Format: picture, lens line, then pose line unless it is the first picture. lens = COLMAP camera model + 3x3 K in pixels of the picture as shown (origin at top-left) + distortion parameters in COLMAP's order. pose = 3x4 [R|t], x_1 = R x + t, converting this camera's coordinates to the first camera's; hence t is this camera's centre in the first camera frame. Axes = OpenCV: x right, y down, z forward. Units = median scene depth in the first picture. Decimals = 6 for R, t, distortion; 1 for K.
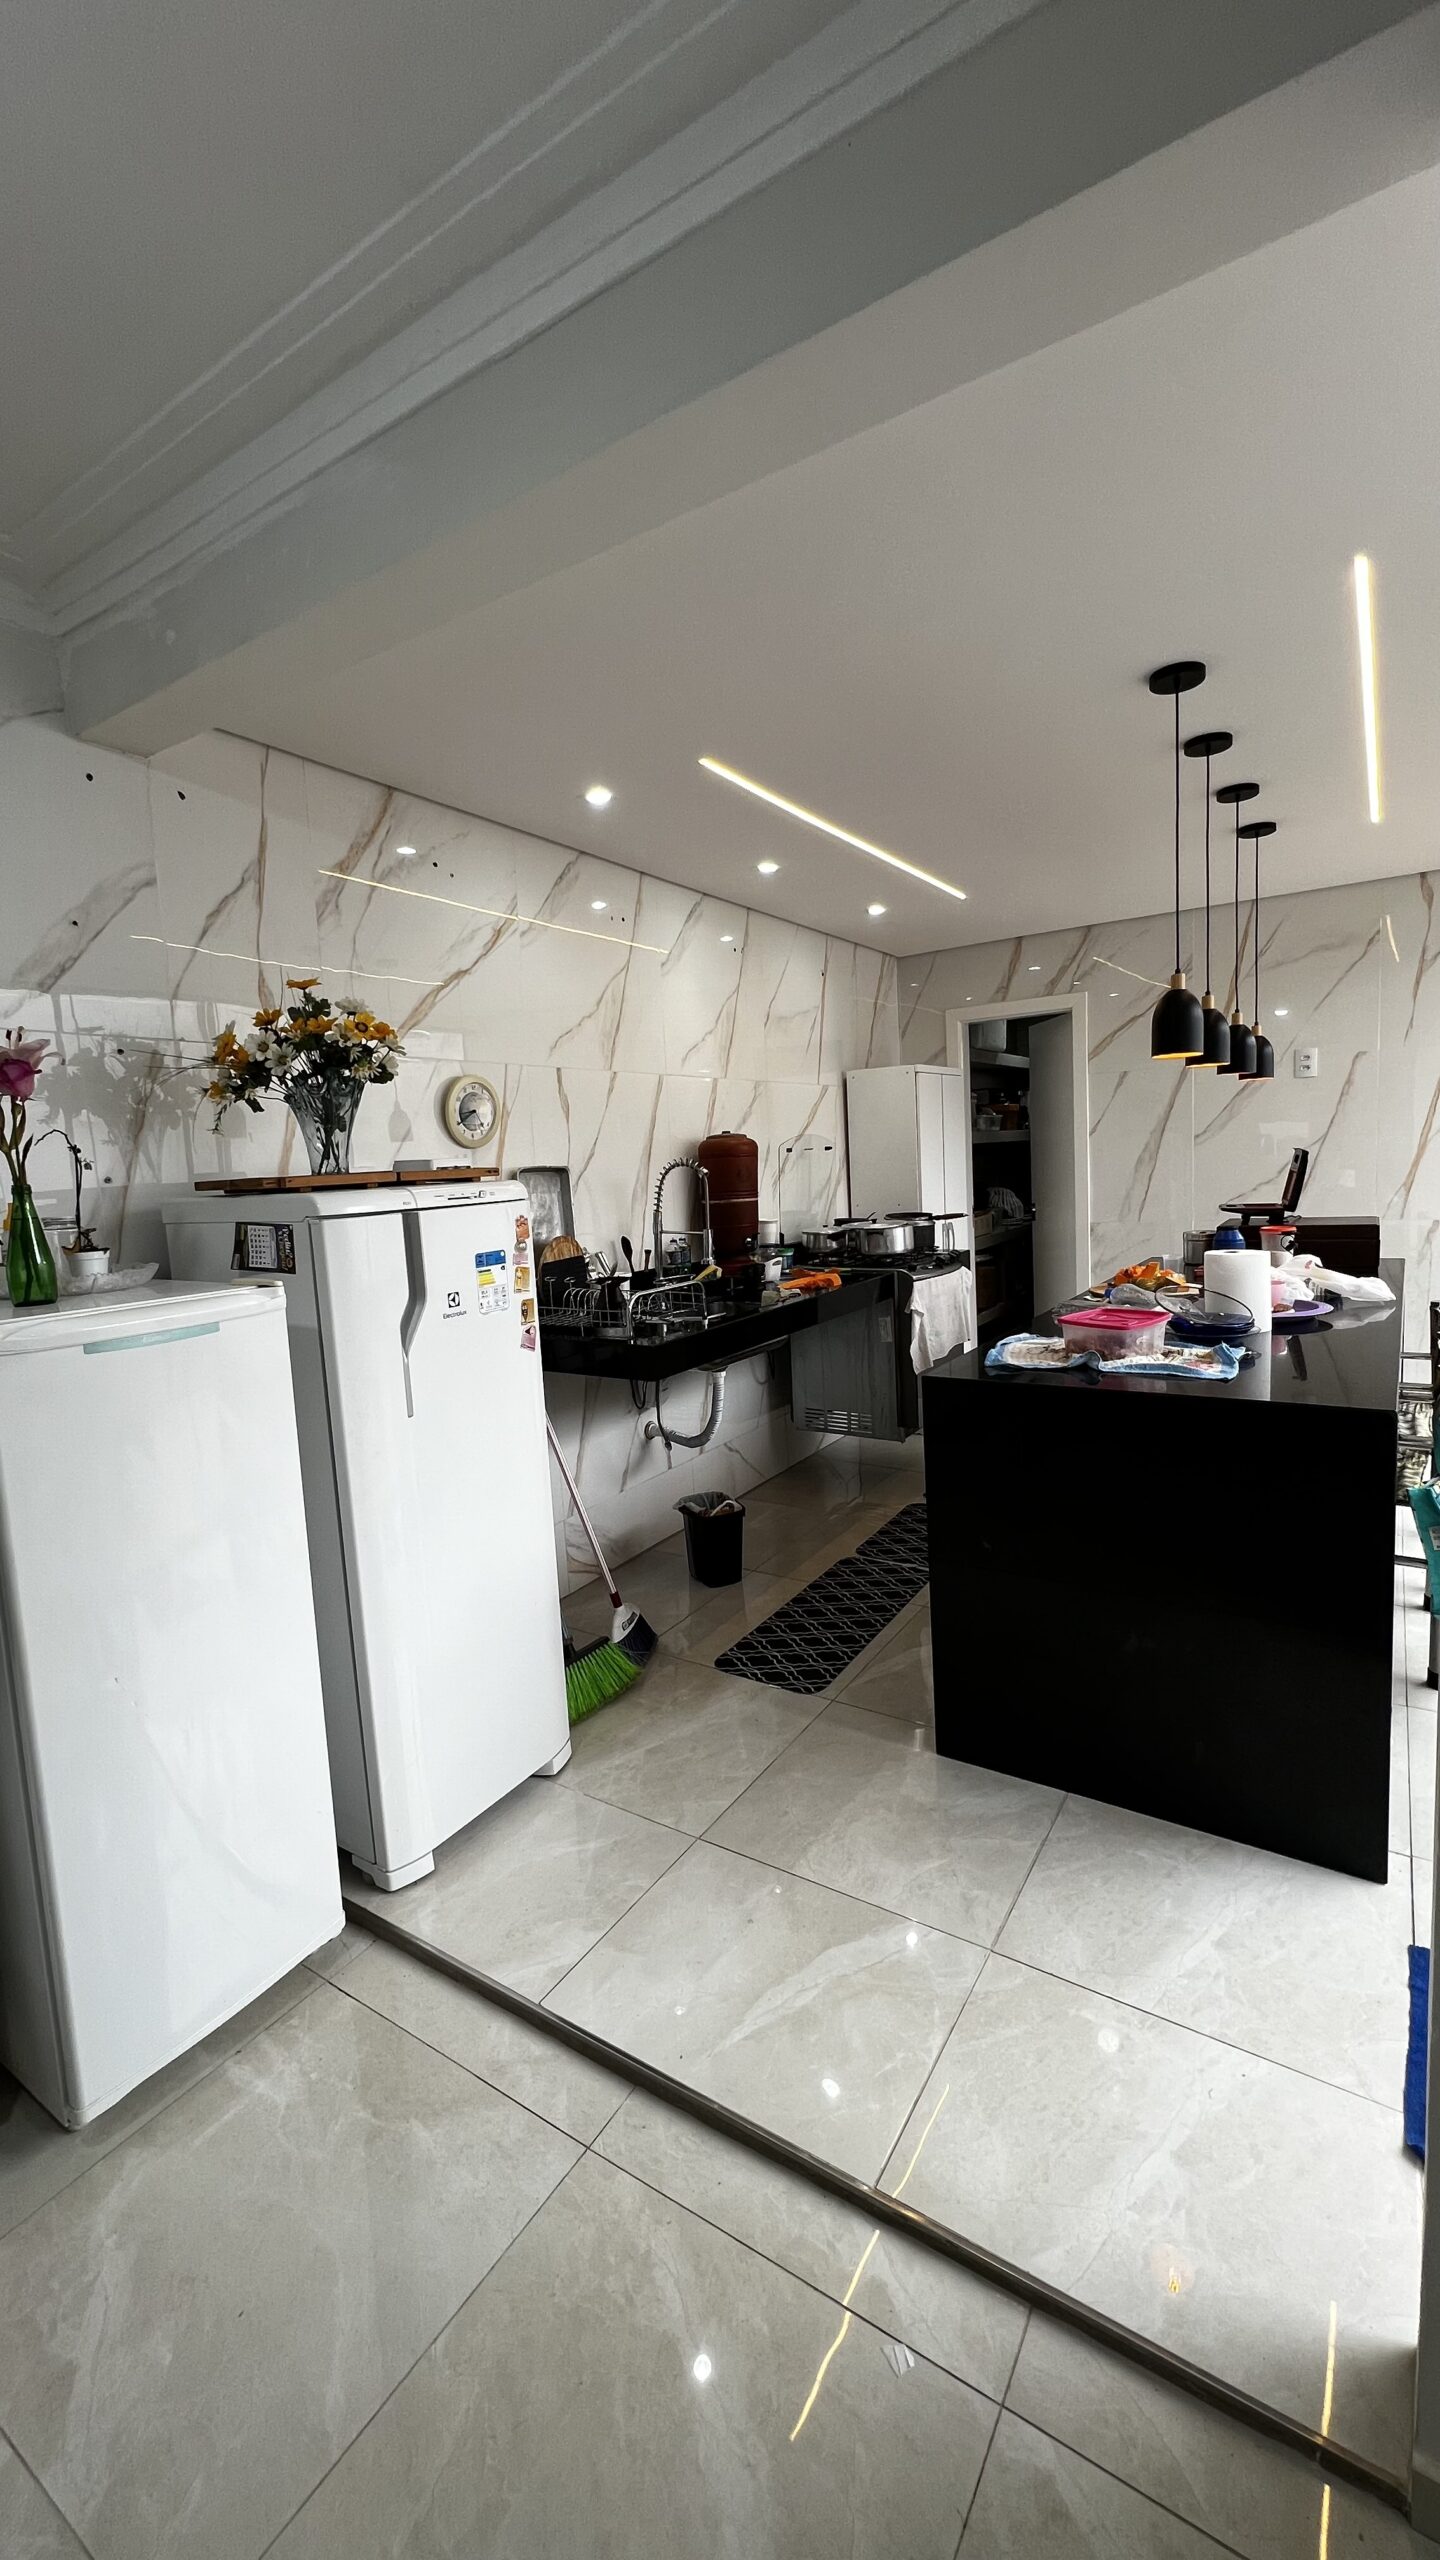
lens RADIAL K [[1024.0, 0, 721.4], [0, 1024.0, 1272.3], [0, 0, 1]] dist [-0.003121, 0.000998]
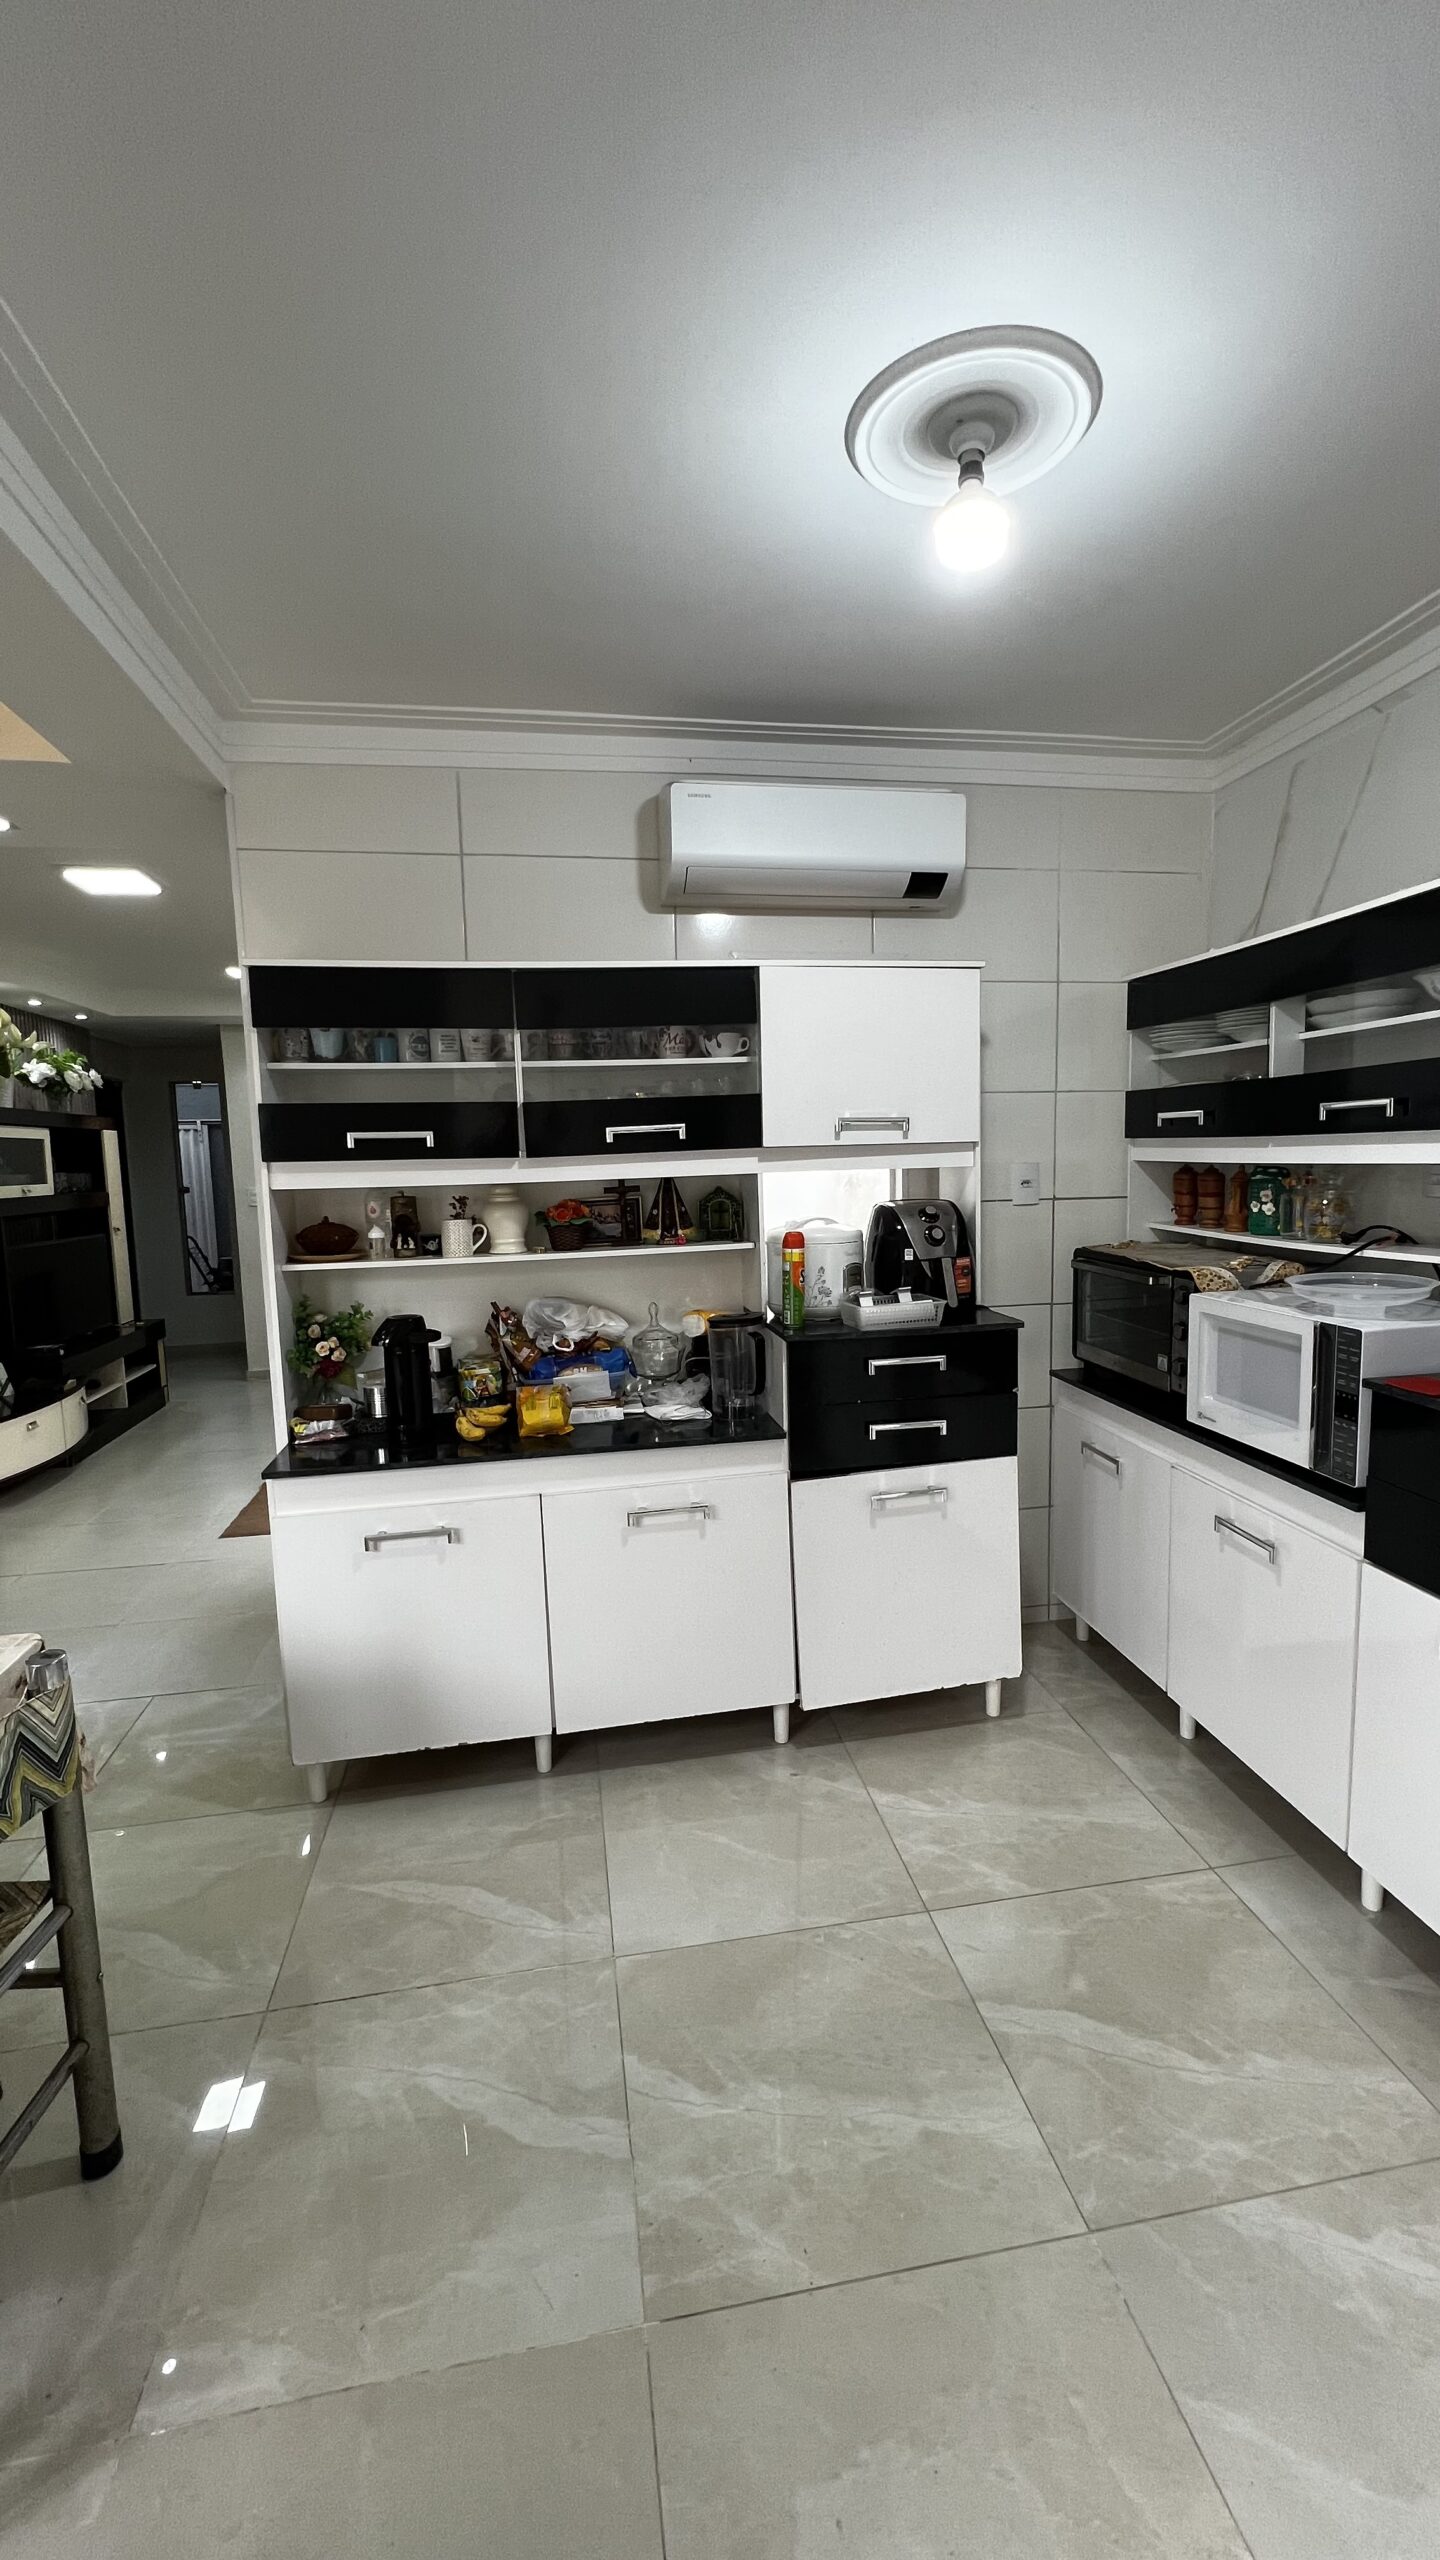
lens RADIAL K [[1024.0, 0, 721.4], [0, 1024.0, 1272.3], [0, 0, 1]] dist [-0.003121, 0.000998]
pose [[-0.733762, 0.148355, -0.663012, 0.254051], [-0.013807, 0.972411, 0.232866, -0.113467], [0.679267, 0.180023, -0.711469, 0.615321]]
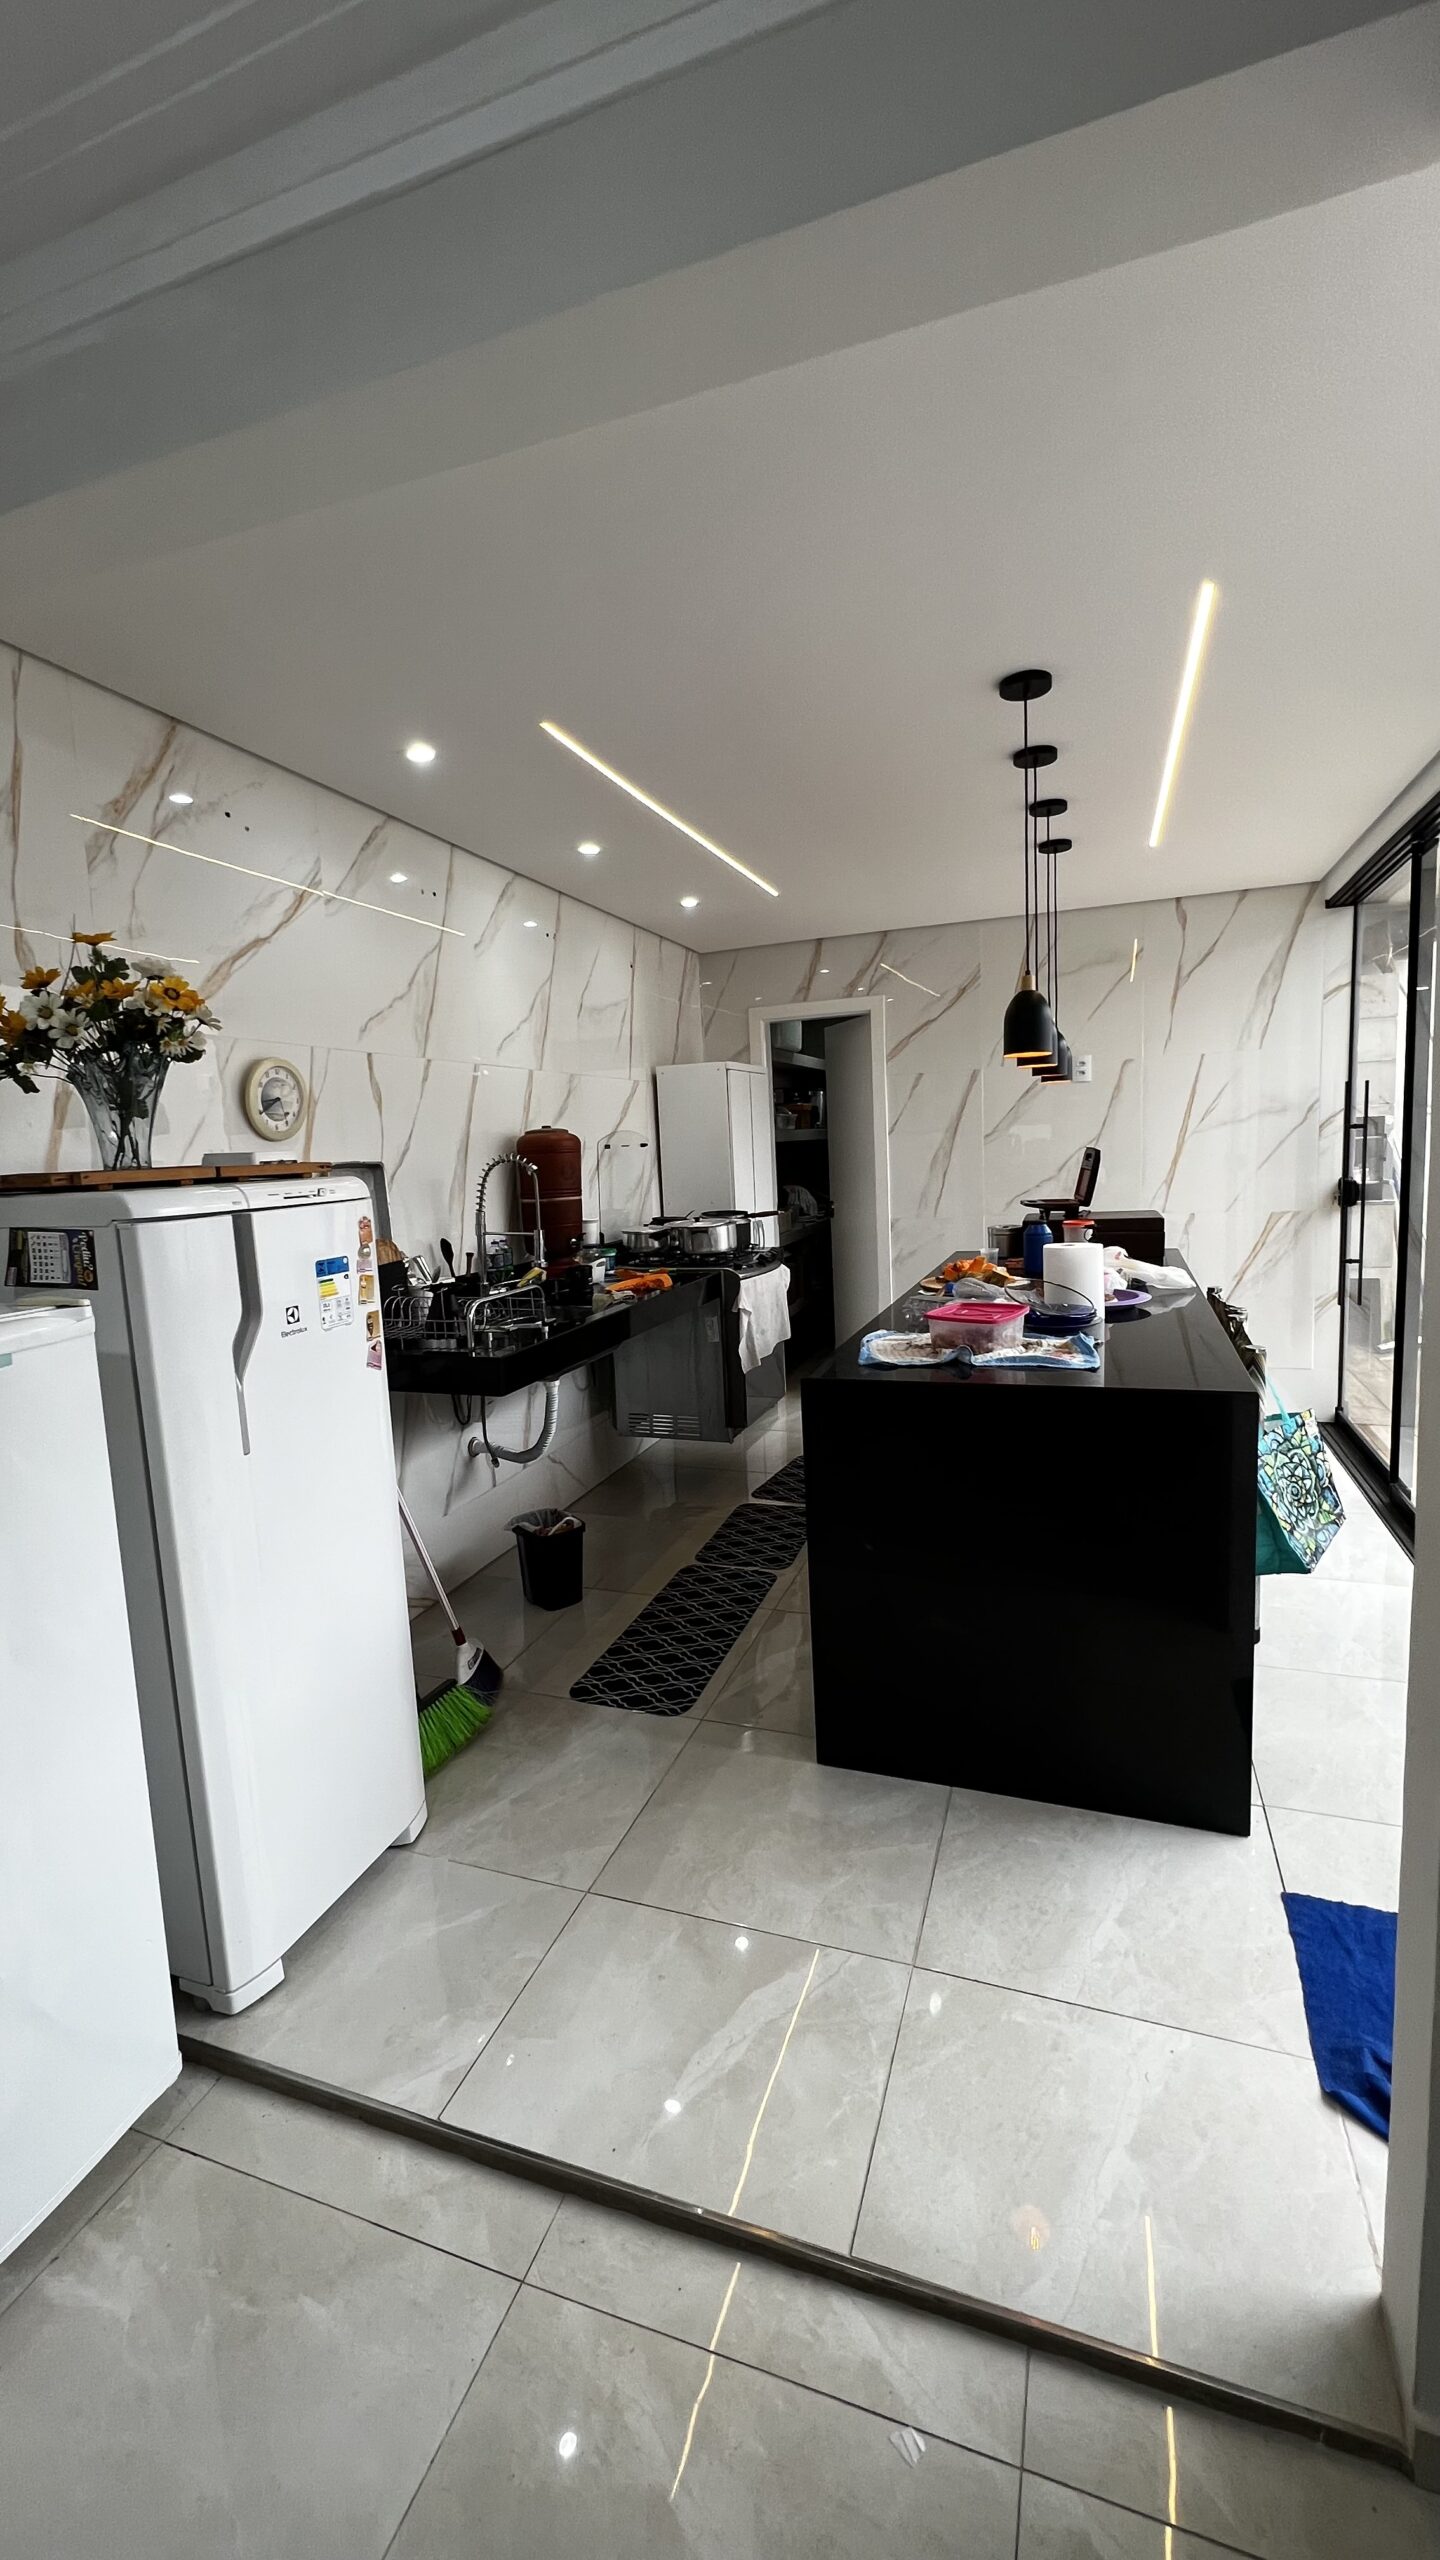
lens RADIAL K [[1024.0, 0, 721.4], [0, 1024.0, 1272.3], [0, 0, 1]] dist [-0.003121, 0.000998]
pose [[0.973530, -0.021794, 0.227519, -0.094908], [0.021589, 0.999761, 0.003387, -0.003801], [-0.227539, 0.001614, 0.973768, 0.071363]]
